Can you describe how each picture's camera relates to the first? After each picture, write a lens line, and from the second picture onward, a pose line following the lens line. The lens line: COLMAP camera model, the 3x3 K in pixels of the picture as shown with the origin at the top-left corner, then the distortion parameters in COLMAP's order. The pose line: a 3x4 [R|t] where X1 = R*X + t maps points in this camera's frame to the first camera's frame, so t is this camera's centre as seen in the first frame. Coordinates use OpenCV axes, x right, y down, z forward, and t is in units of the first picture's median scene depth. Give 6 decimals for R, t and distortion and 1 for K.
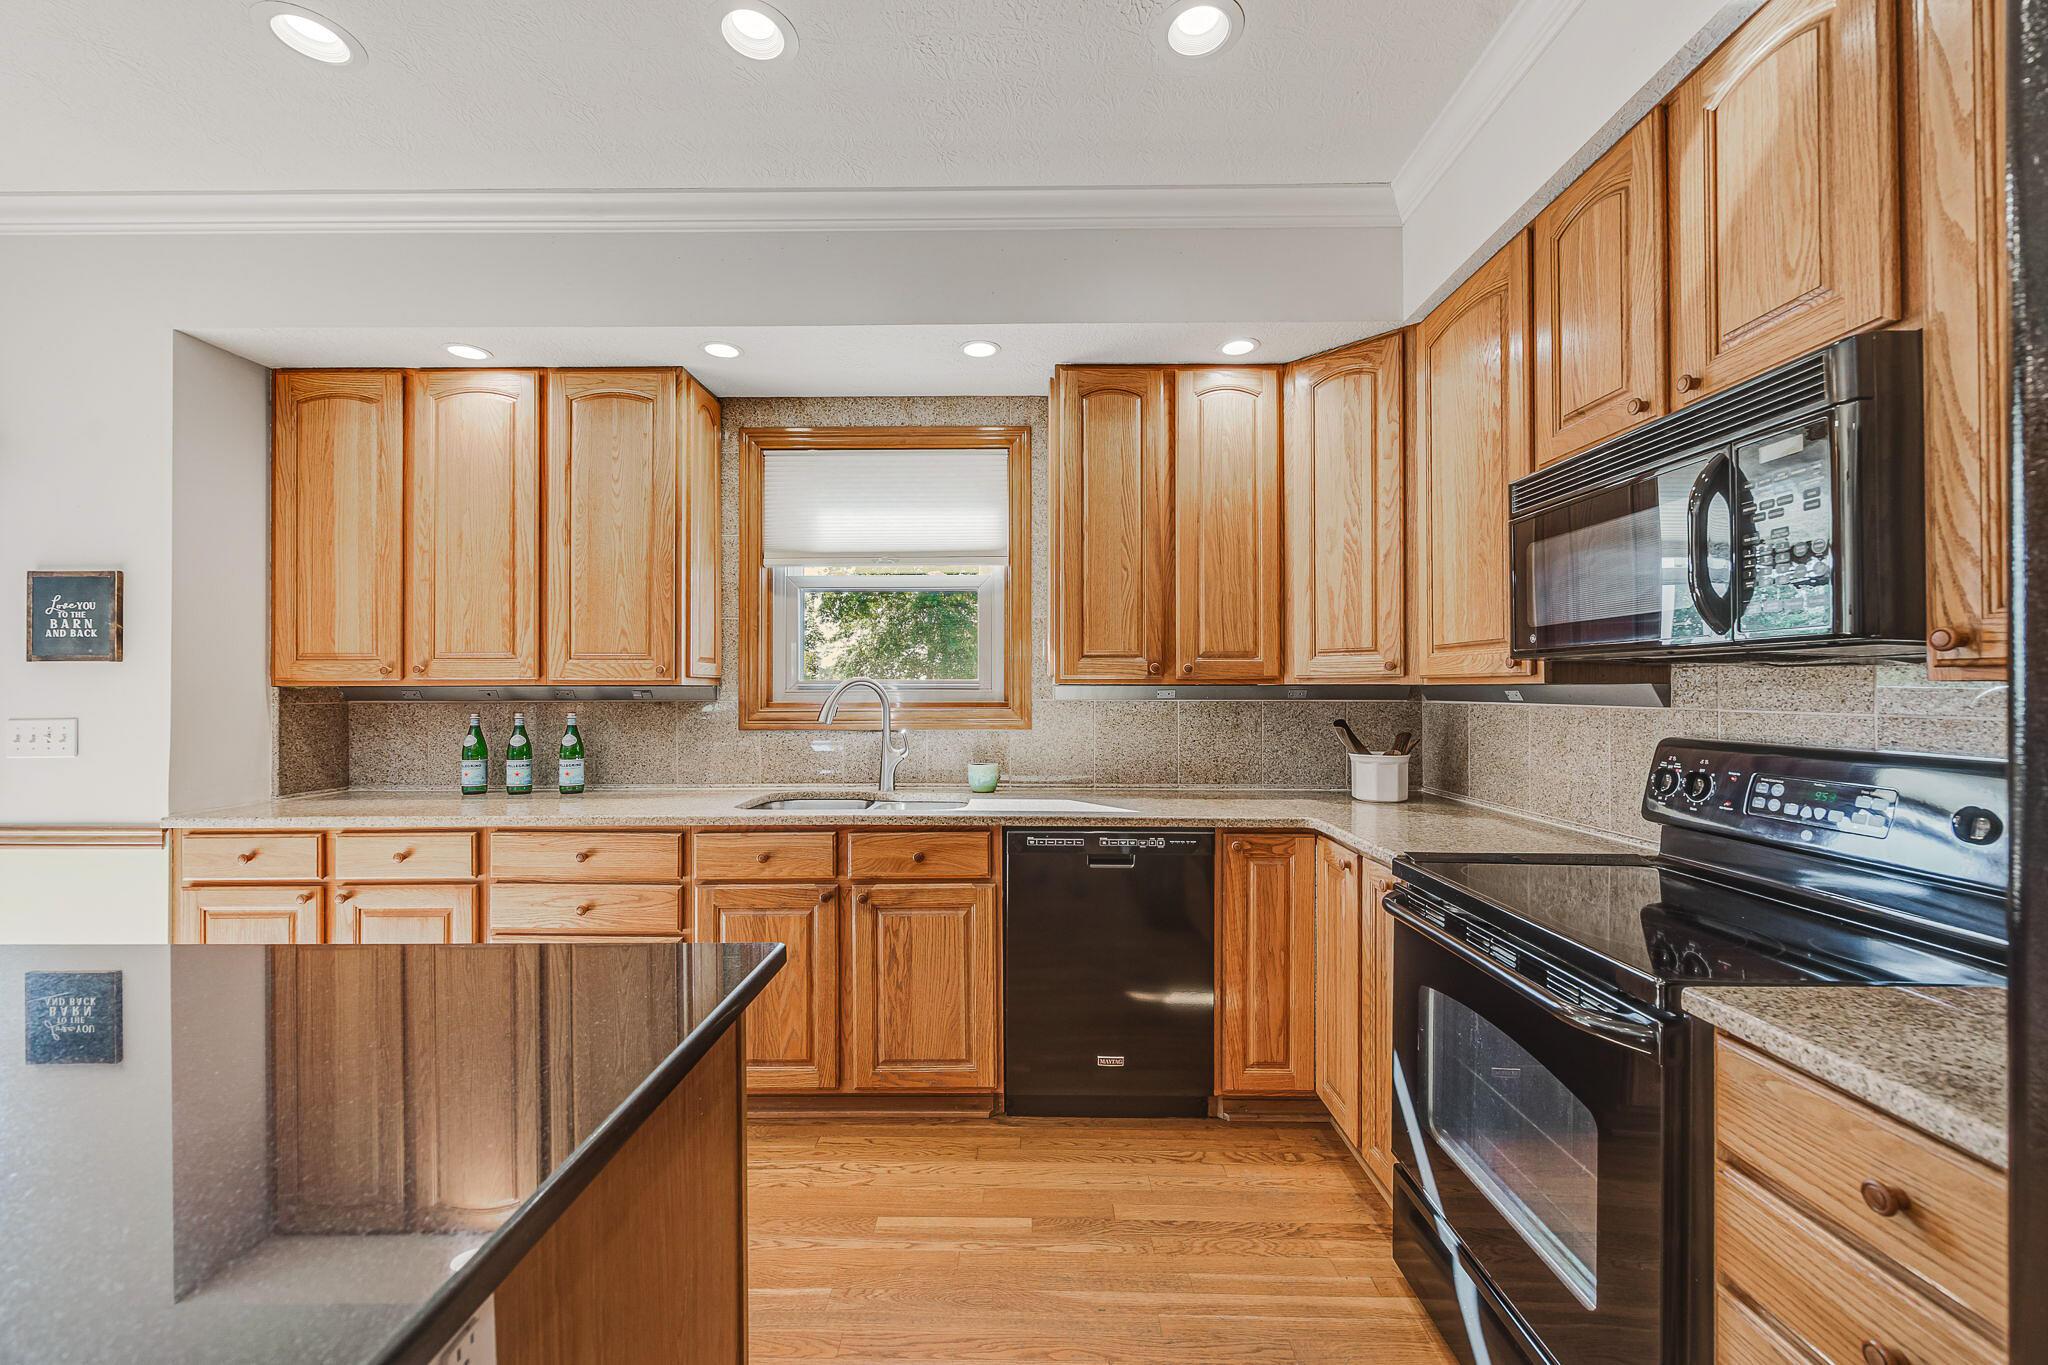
lens RADIAL K [[790.4, 0, 1025.1], [0, 790.4, 683.3], [0, 0, 1]] dist [0.000989, 0.000009]
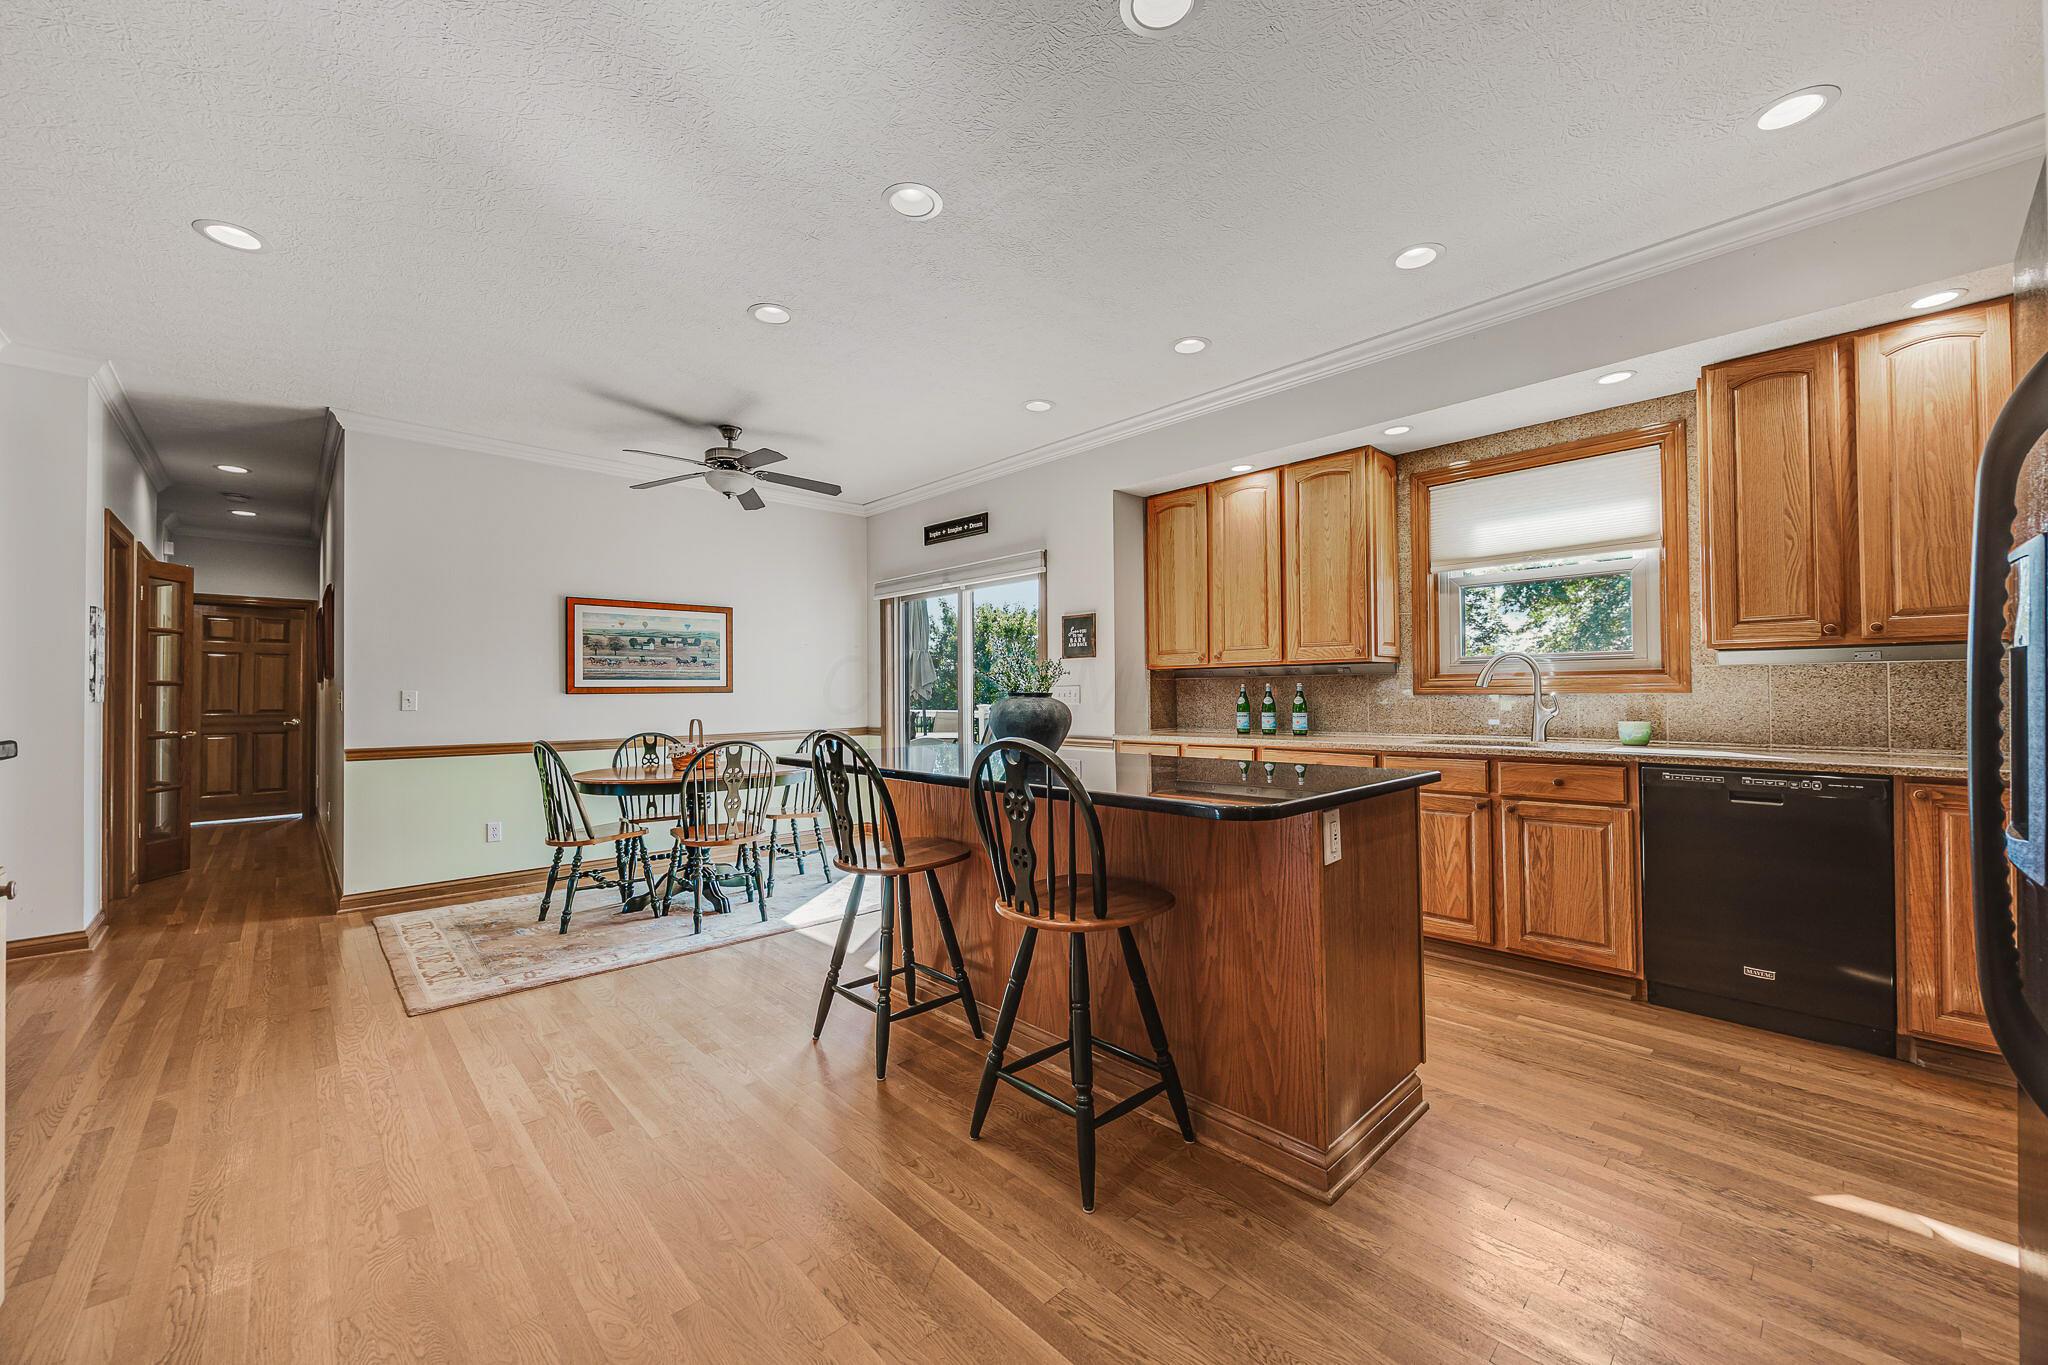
lens RADIAL K [[790.4, 0, 1021.3], [0, 790.4, 682.5], [0, 0, 1]] dist [0.000989, 0.000009]
pose [[0.690853, -0.014627, -0.722848, 0.178693], [0.012529, 0.999887, -0.008259, 0.046452], [0.722887, -0.003351, 0.690958, -0.492451]]
